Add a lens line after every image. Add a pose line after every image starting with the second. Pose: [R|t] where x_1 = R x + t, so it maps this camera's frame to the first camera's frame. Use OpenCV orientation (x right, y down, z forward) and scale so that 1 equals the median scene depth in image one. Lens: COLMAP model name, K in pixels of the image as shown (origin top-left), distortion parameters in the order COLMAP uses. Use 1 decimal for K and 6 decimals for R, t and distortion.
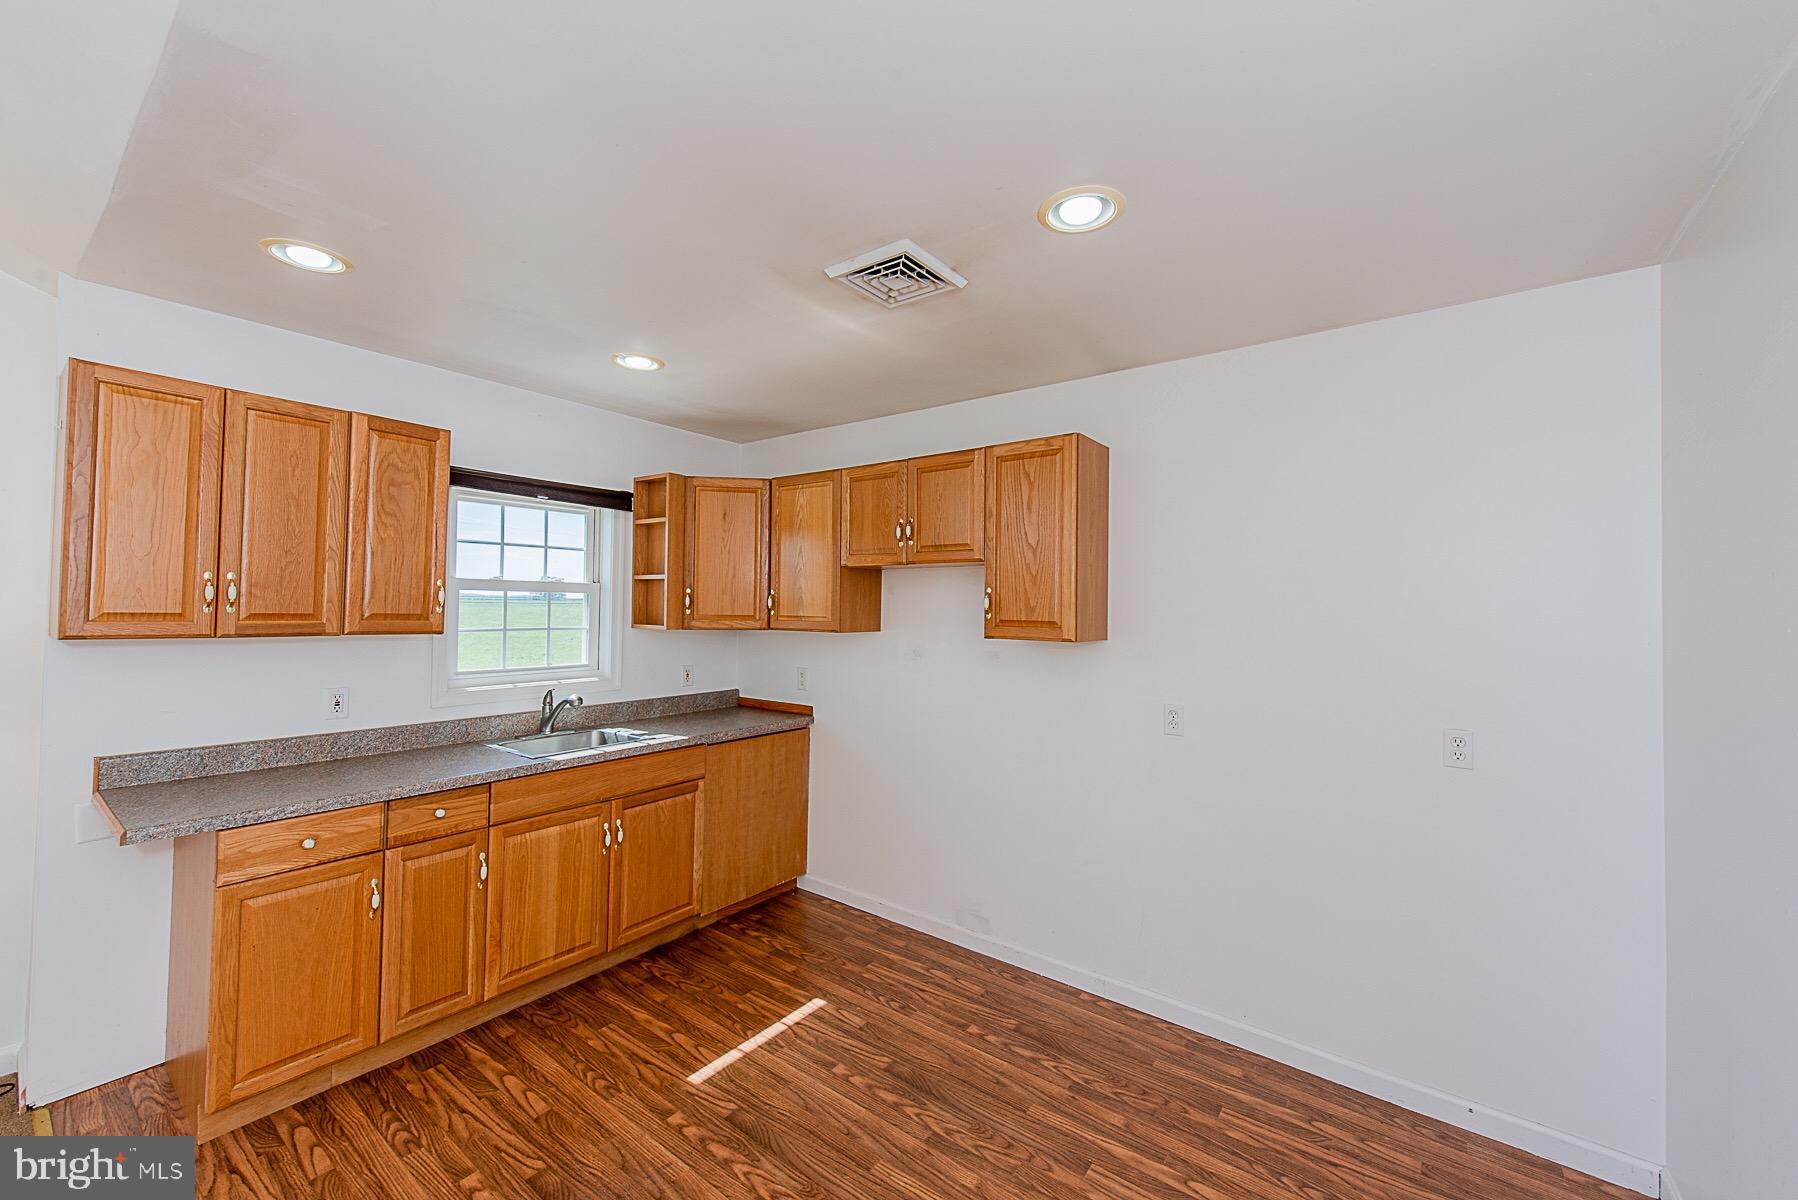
lens RADIAL K [[701.9, 0, 897.5], [0, 701.9, 594.6], [0, 0, 1]] dist [0.016833, -0.005636]
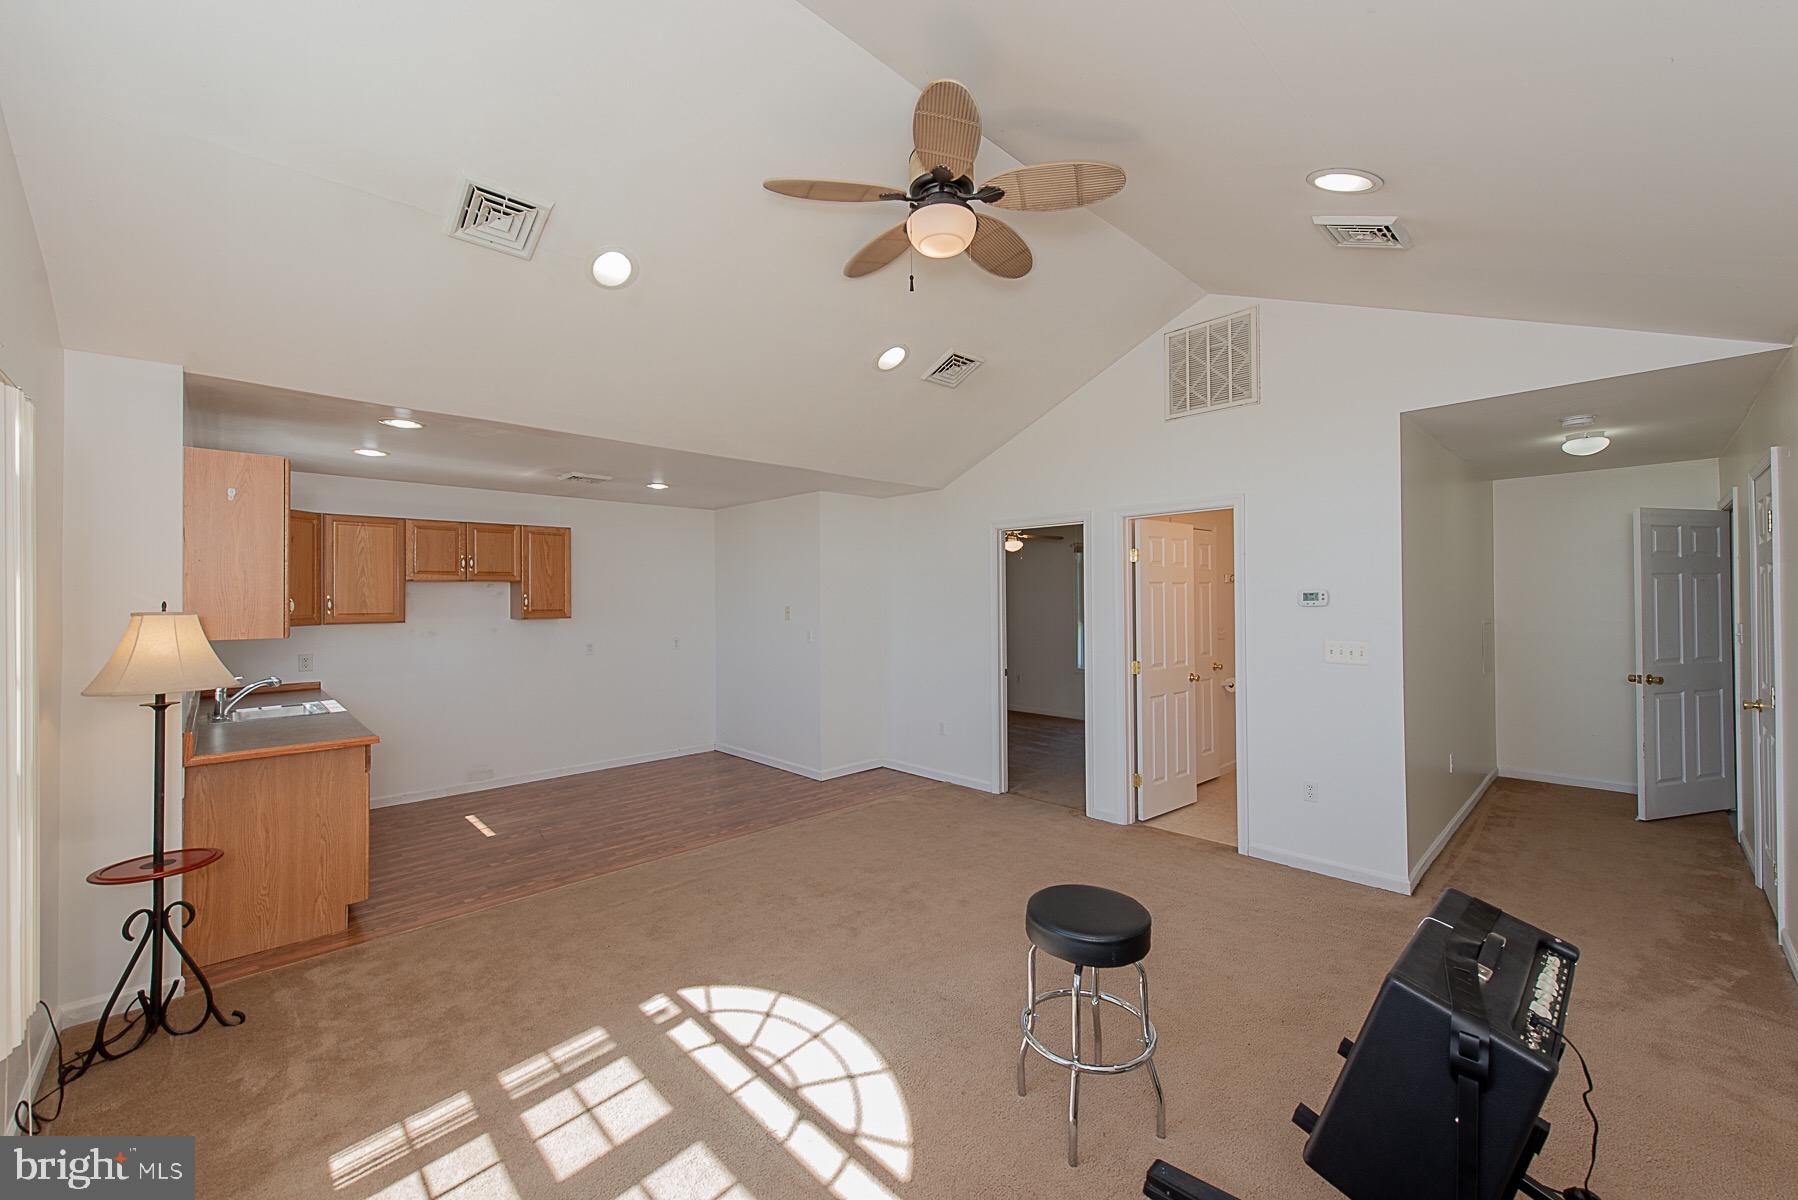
lens RADIAL K [[701.9, 0, 897.5], [0, 701.9, 594.6], [0, 0, 1]] dist [0.016833, -0.005636]
pose [[0.155603, -0.006109, 0.987801, -1.712558], [-0.009033, 0.999930, 0.007607, -0.034087], [-0.987778, -0.010106, 0.155537, -0.391311]]
